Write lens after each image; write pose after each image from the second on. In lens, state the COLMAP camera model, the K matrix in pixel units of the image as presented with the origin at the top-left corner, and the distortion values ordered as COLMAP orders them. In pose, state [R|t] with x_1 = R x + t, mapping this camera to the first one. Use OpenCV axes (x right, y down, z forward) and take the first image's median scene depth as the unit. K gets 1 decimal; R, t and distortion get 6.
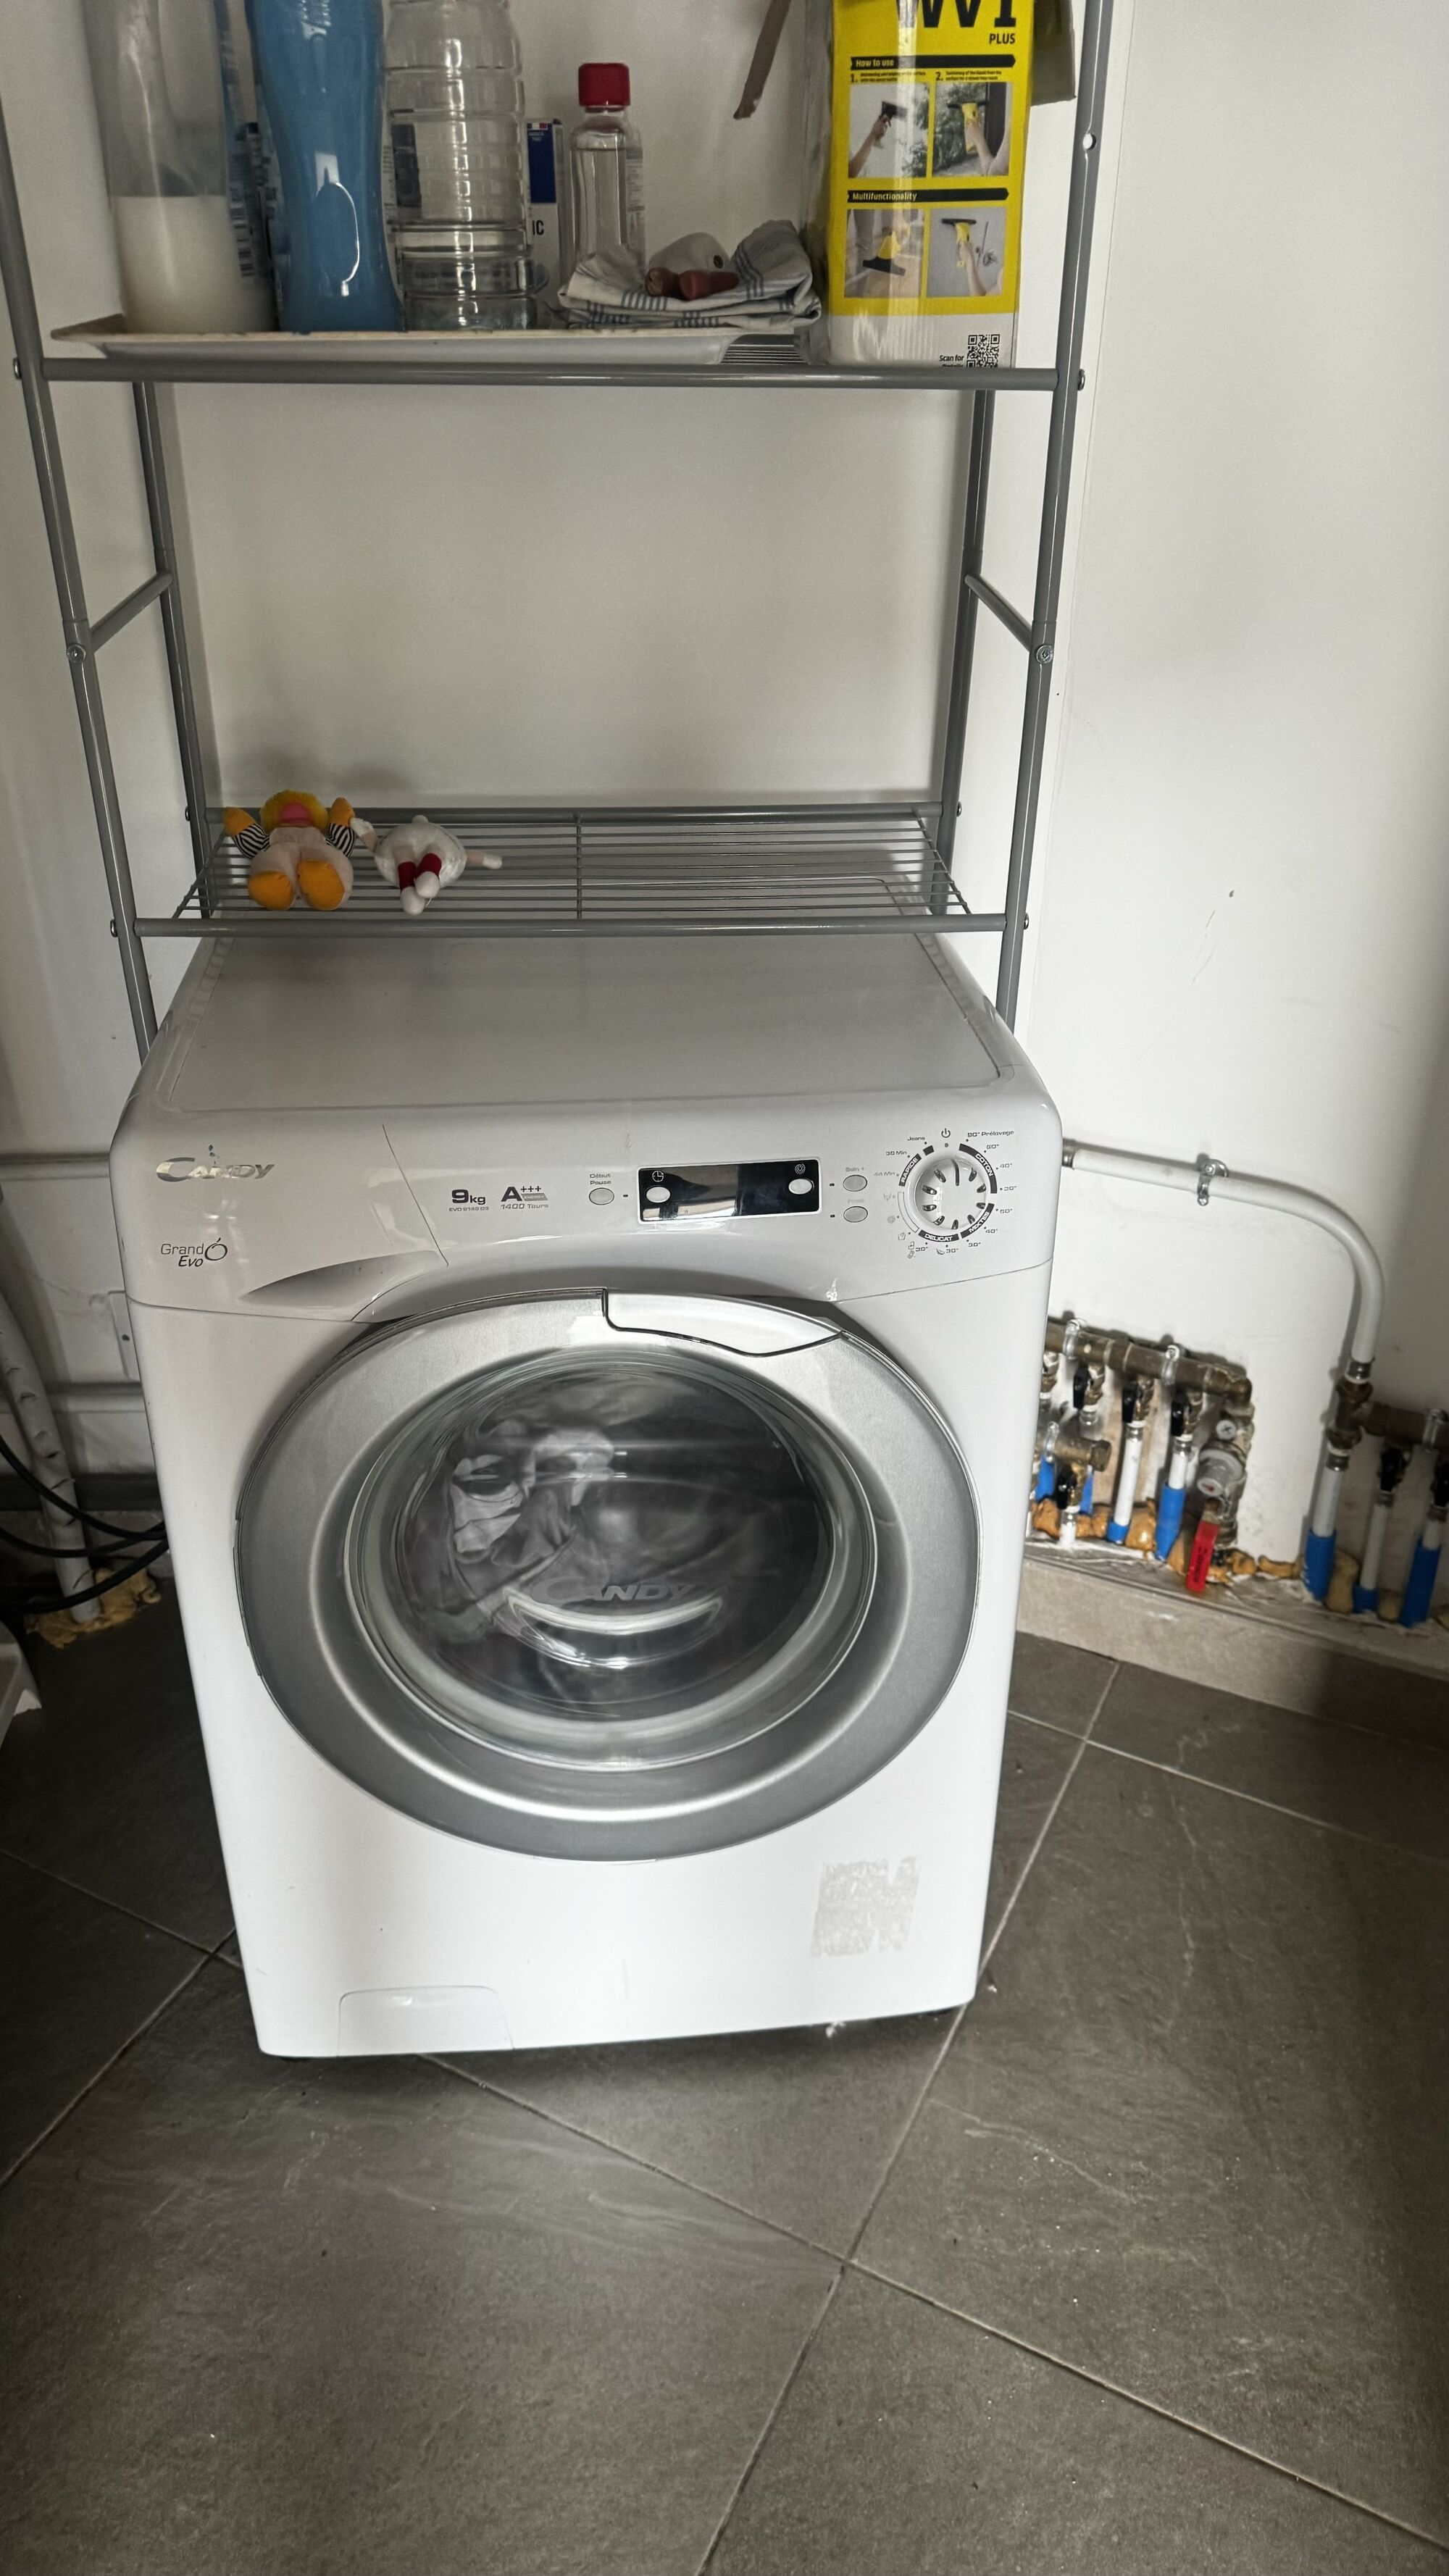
lens RADIAL K [[1740.8, 0, 719.9], [0, 1740.8, 1289.1], [0, 0, 1]] dist [-0.003160, -0.004976]
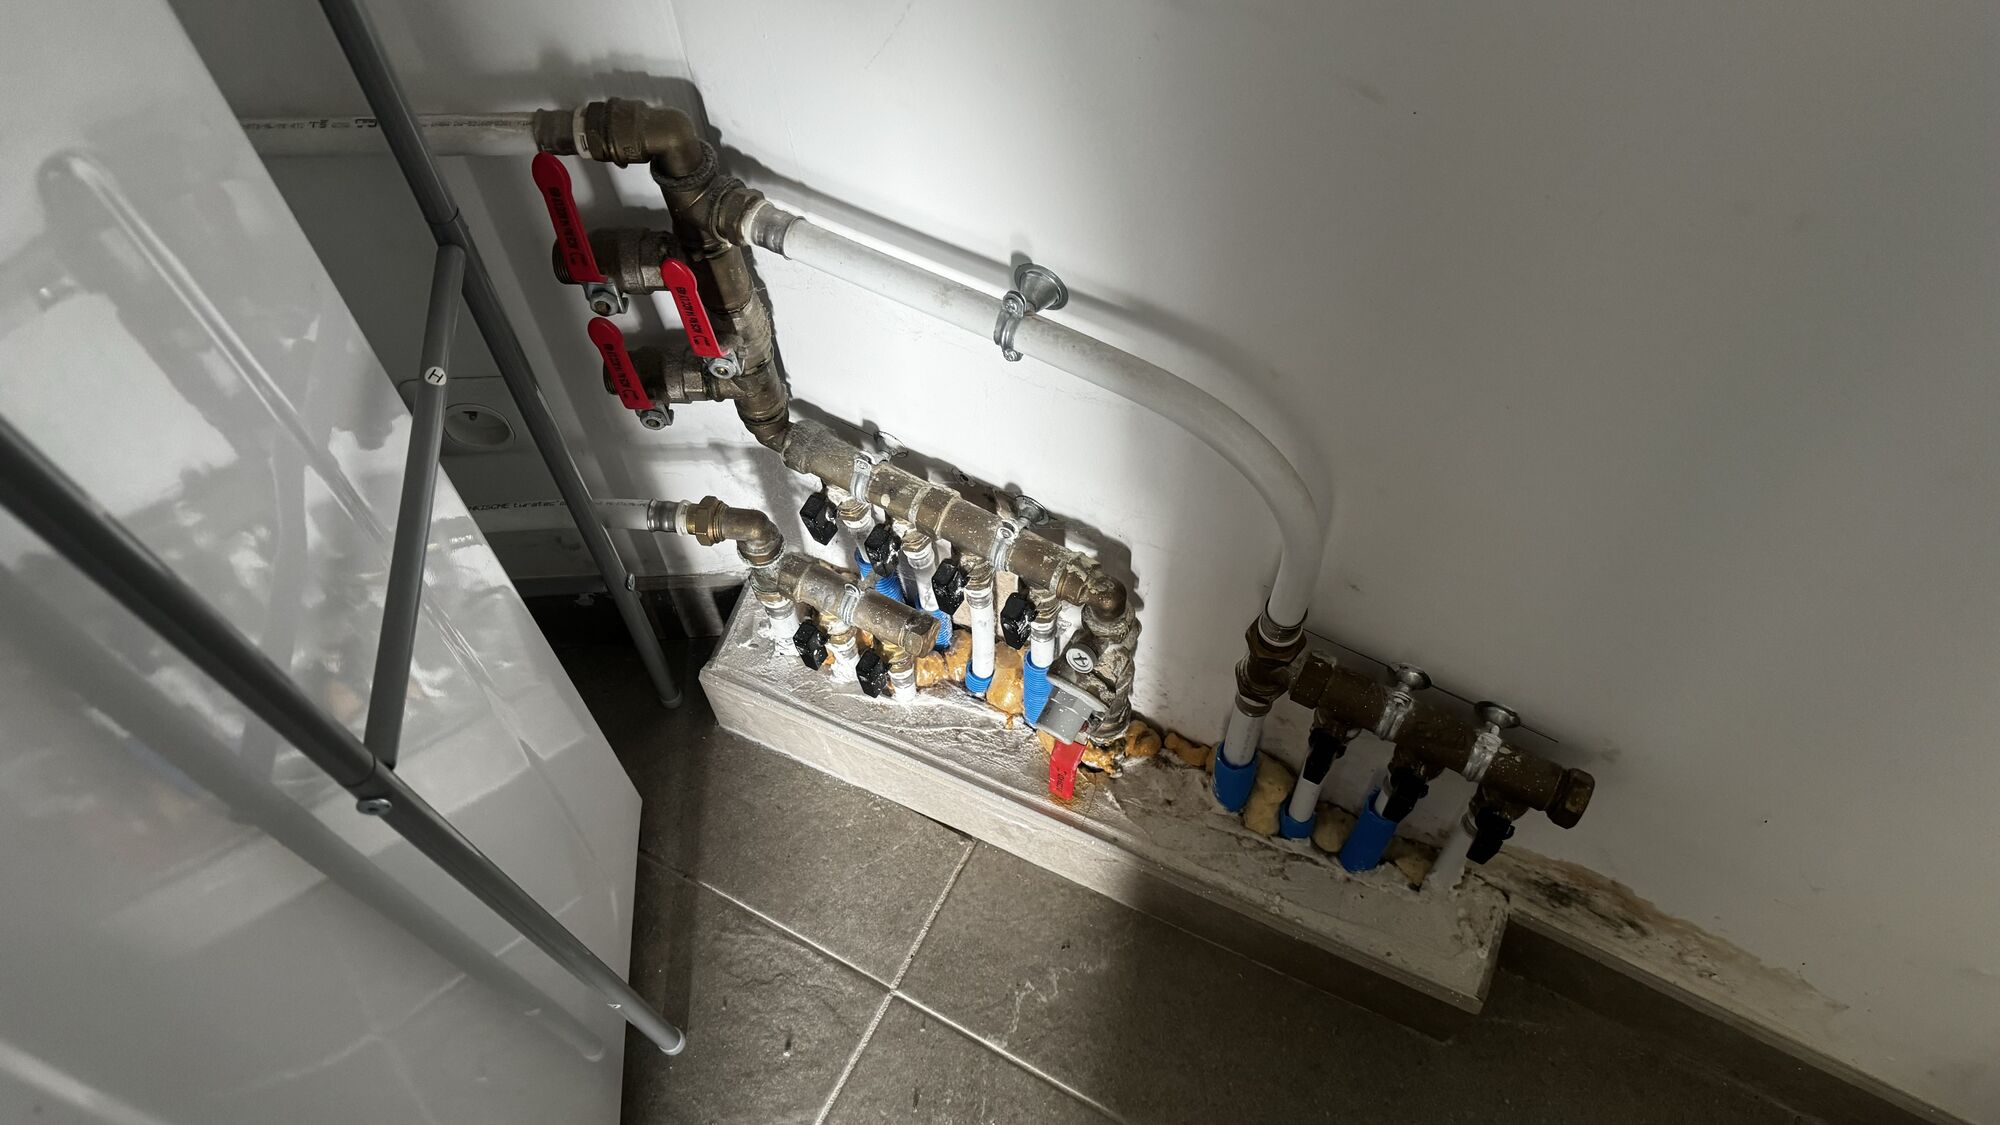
lens RADIAL K [[1351.4, 0, 1007.2], [0, 1351.4, 563.0], [0, 0, 1]] dist [-0.003160, -0.004976]
pose [[0.999784, 0.006409, -0.019786, 0.268239], [0.004027, 0.873673, 0.486497, -0.180738], [0.020405, -0.486471, 0.873458, 0.582484]]
